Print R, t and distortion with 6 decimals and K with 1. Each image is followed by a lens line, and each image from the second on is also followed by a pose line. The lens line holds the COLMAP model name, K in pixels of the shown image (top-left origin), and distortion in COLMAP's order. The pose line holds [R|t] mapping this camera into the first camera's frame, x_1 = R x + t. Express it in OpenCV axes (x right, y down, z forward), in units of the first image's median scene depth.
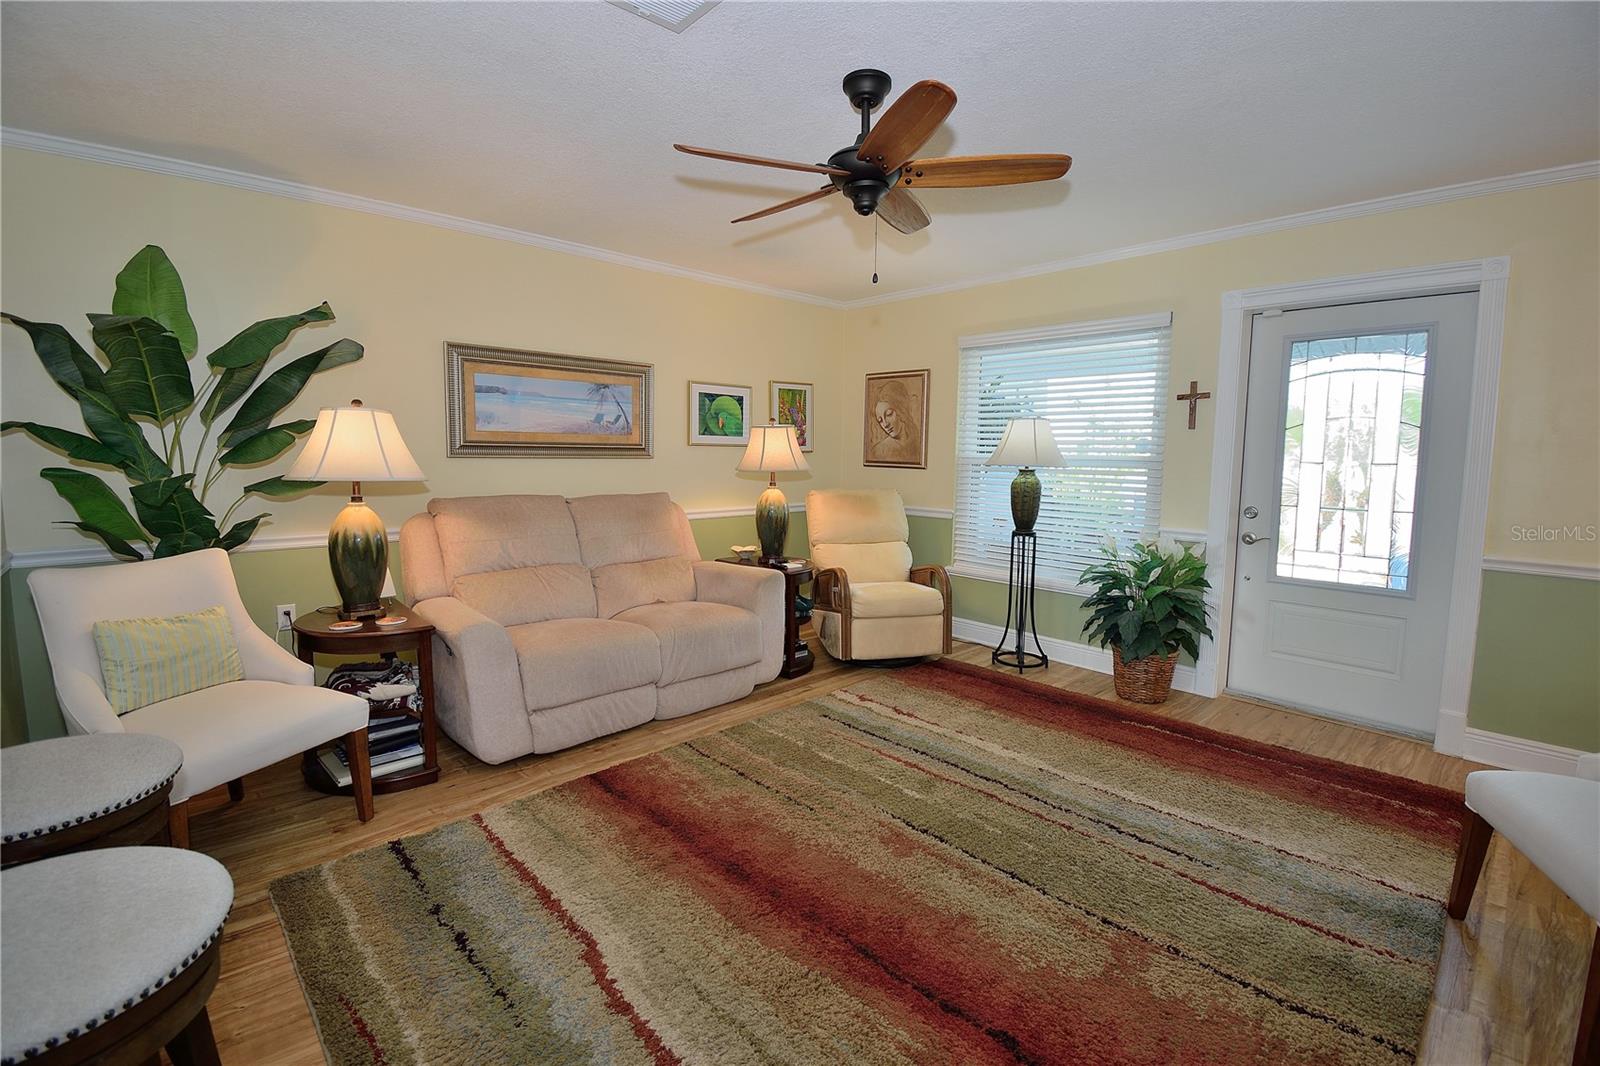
lens RADIAL K [[704.5, 0, 806.0], [0, 704.5, 520.7], [0, 0, 1]] dist [0.016001, -0.023538]
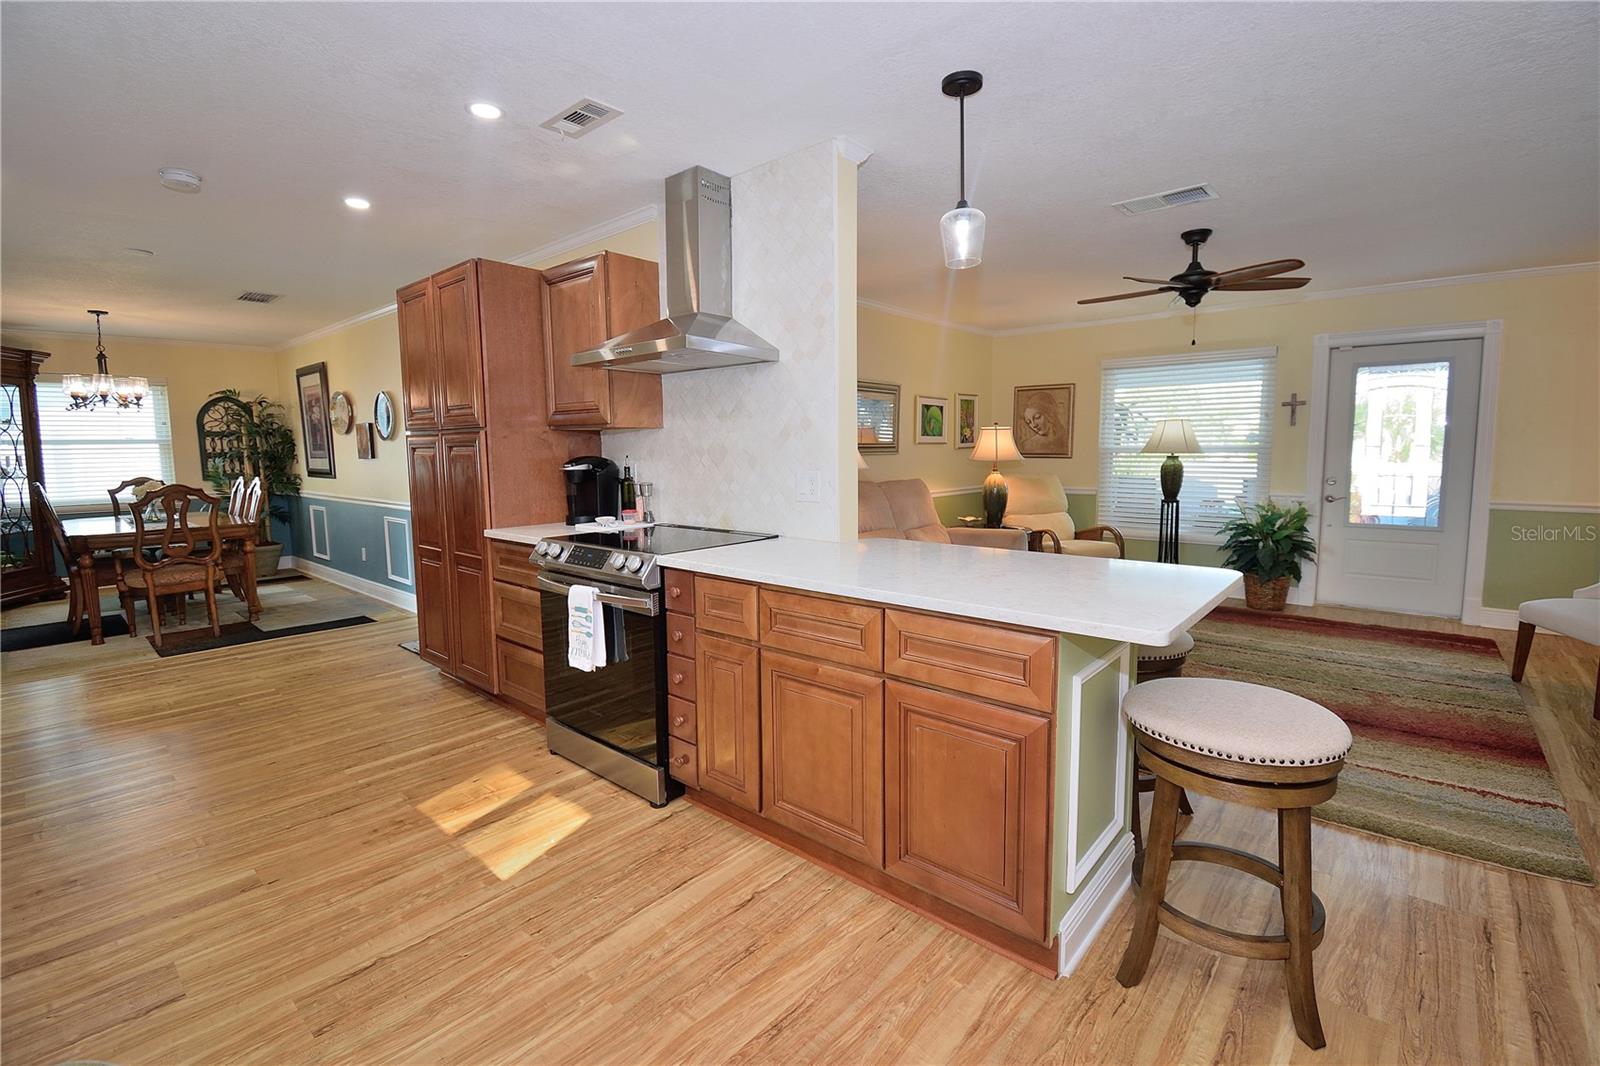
lens RADIAL K [[704.5, 0, 806.0], [0, 704.5, 520.7], [0, 0, 1]] dist [0.016001, -0.023538]
pose [[0.995289, -0.029572, 0.092336, -0.636832], [0.029503, 0.999562, 0.002117, 0.037880], [-0.092359, 0.000617, 0.995726, -0.394971]]
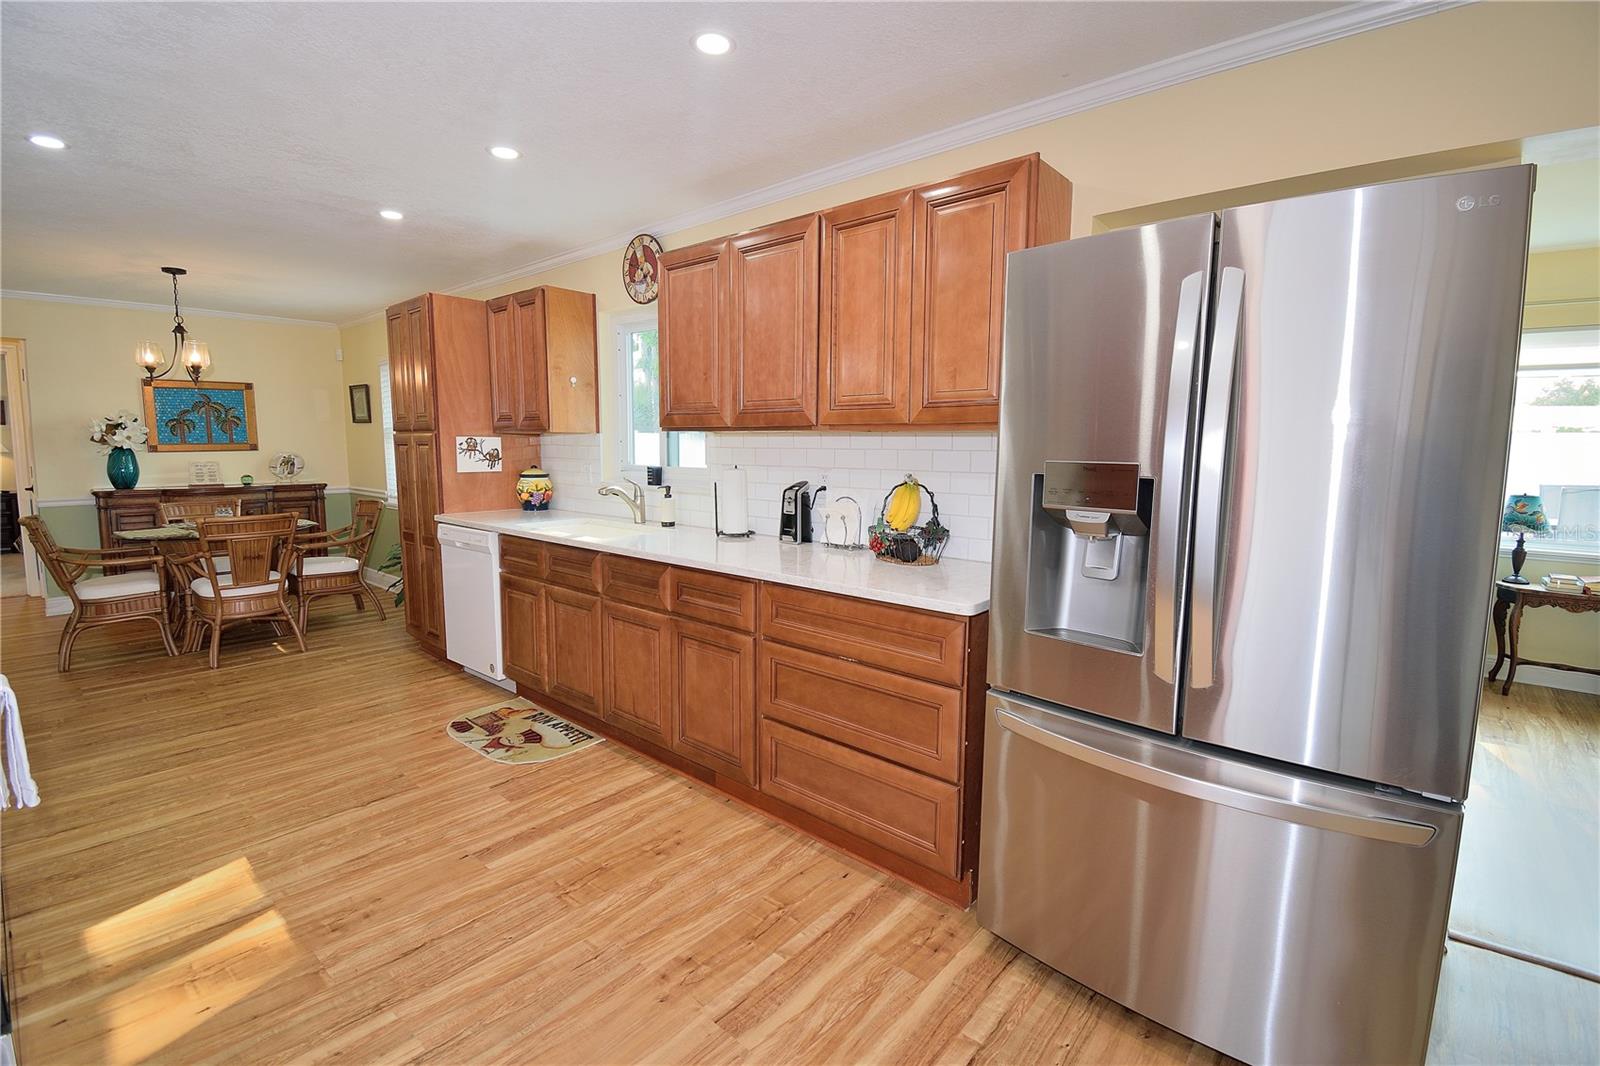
lens RADIAL K [[704.5, 0, 806.0], [0, 704.5, 520.7], [0, 0, 1]] dist [0.016001, -0.023538]
pose [[-0.994889, -0.010833, -0.100393, -1.267495], [-0.031150, 0.978664, 0.203092, -0.102776], [0.096051, 0.205182, -0.973999, 0.803833]]
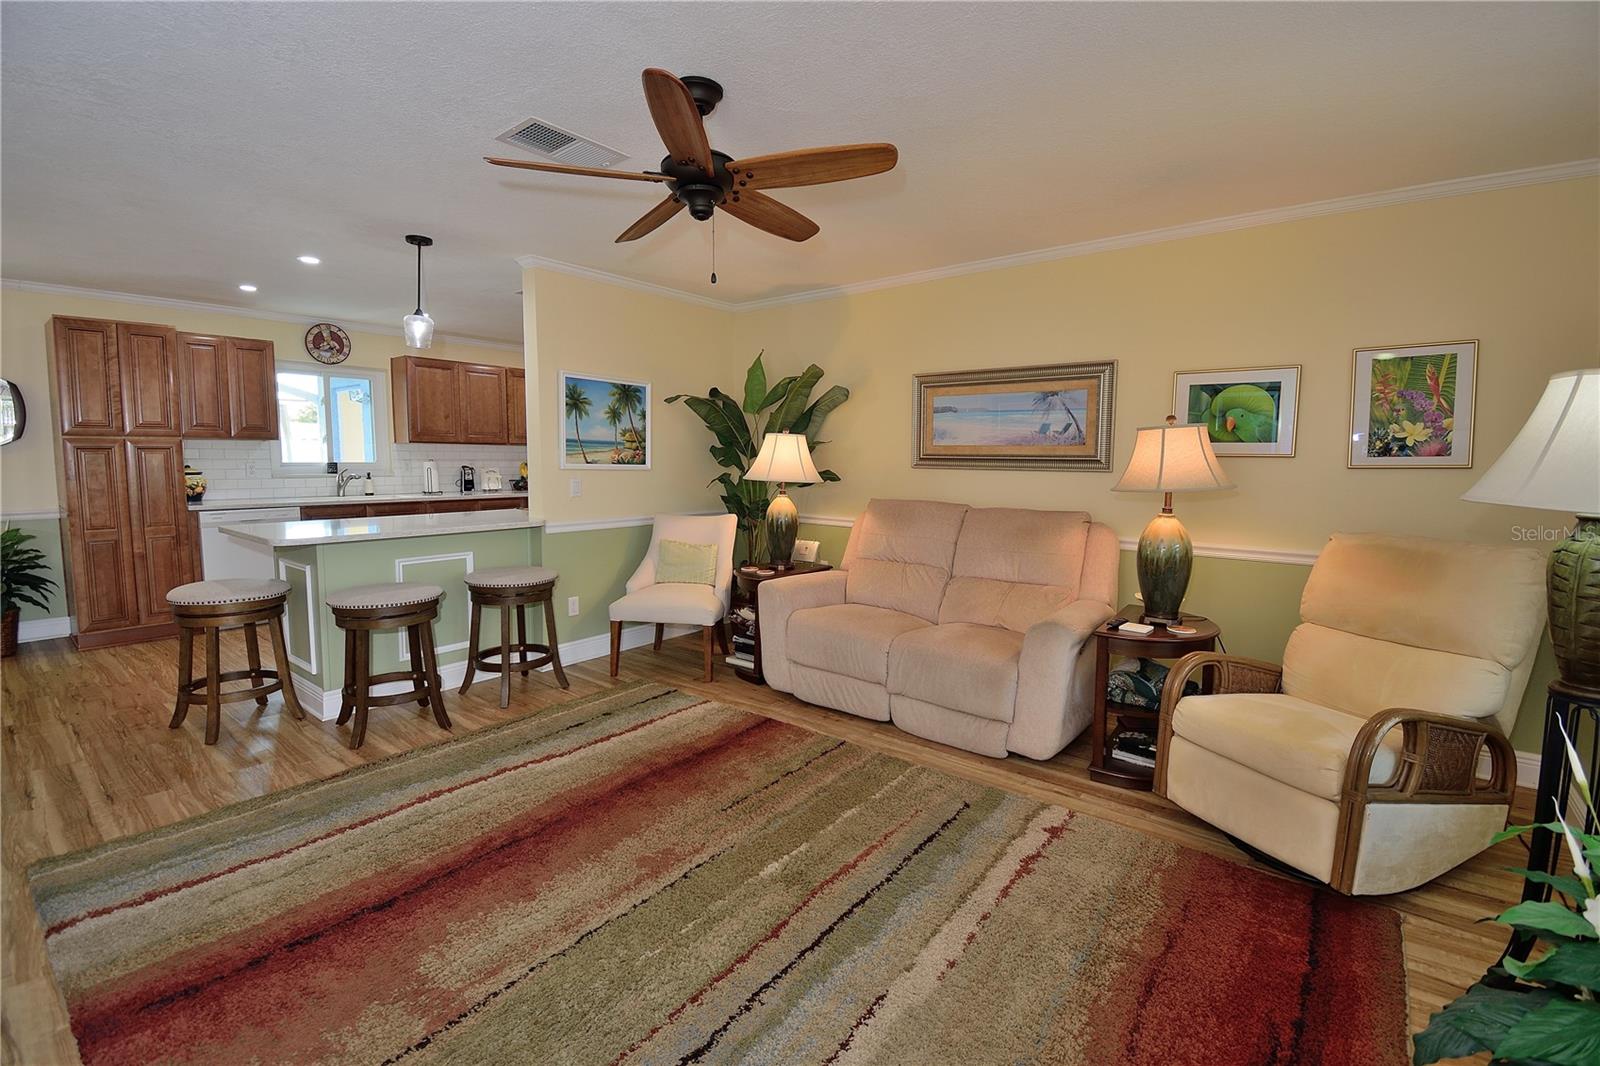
lens RADIAL K [[704.5, 0, 806.0], [0, 704.5, 520.7], [0, 0, 1]] dist [0.016001, -0.023538]
pose [[0.138461, 0.079914, -0.987138, 0.688930], [-0.107857, 0.992027, 0.065182, -0.057494], [0.984477, 0.097445, 0.145976, 0.642162]]
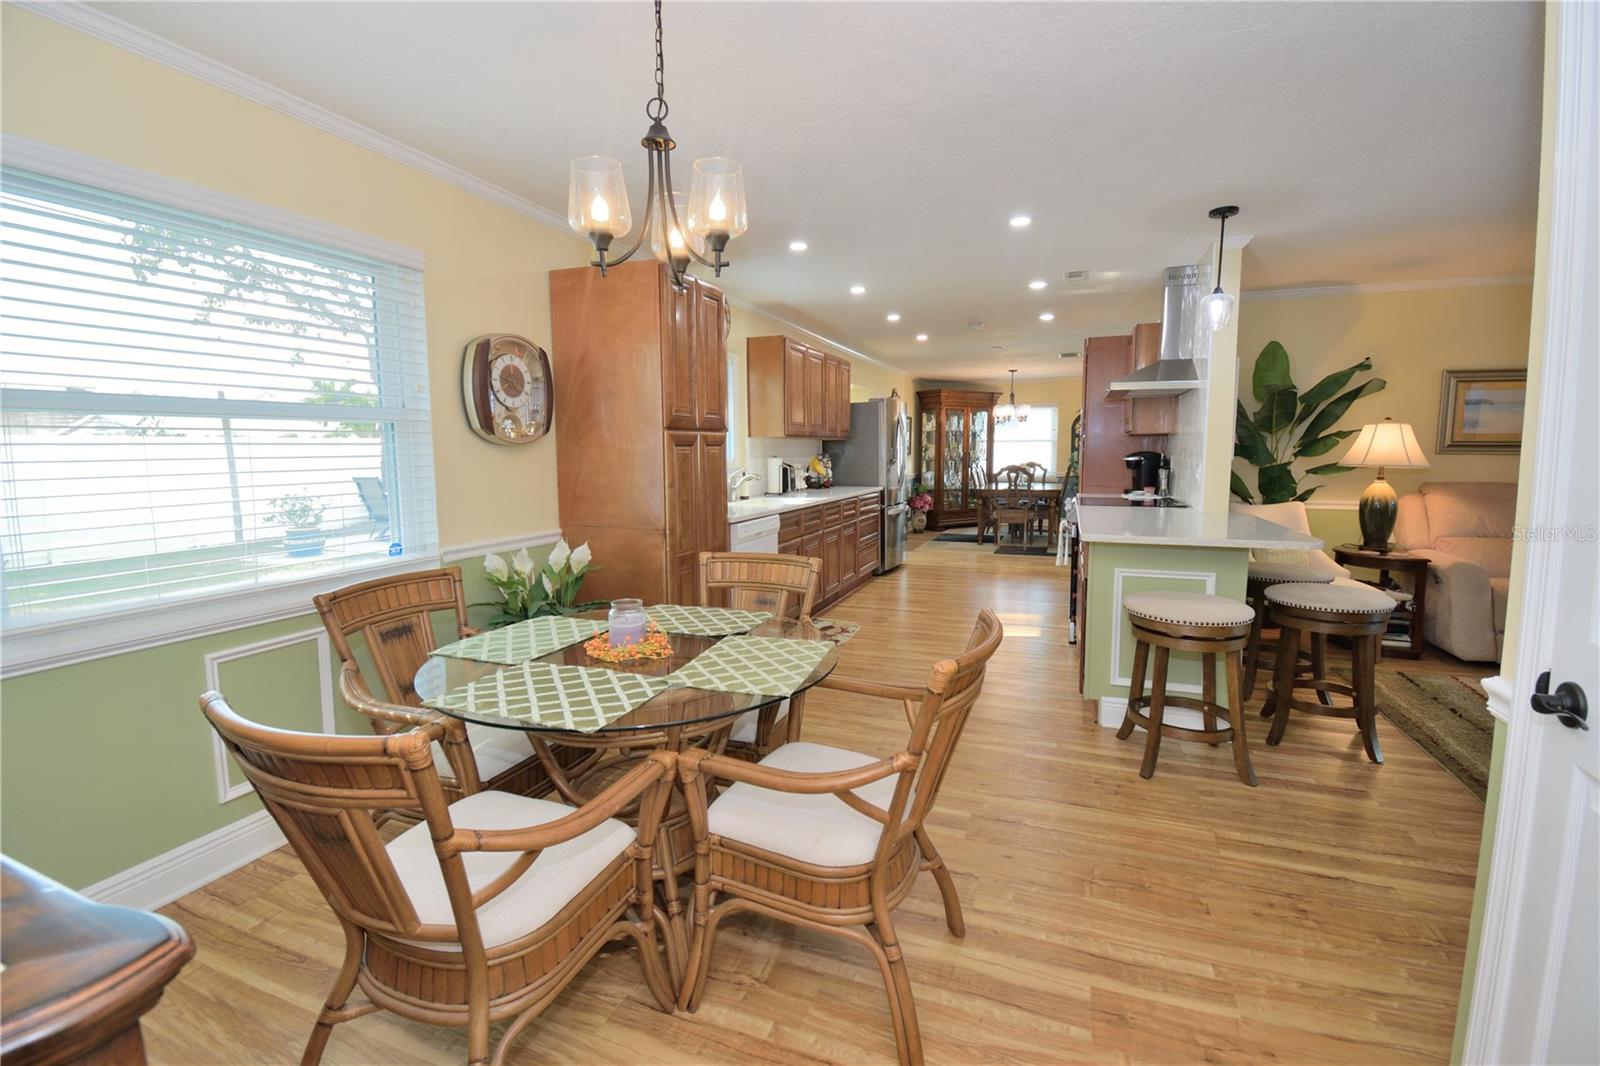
lens RADIAL K [[704.5, 0, 806.0], [0, 704.5, 520.7], [0, 0, 1]] dist [0.016001, -0.023538]
pose [[0.435055, 0.076231, -0.897171, 0.193885], [-0.079968, 0.995743, 0.045828, 0.075414], [0.896845, 0.051808, 0.439300, -0.687940]]
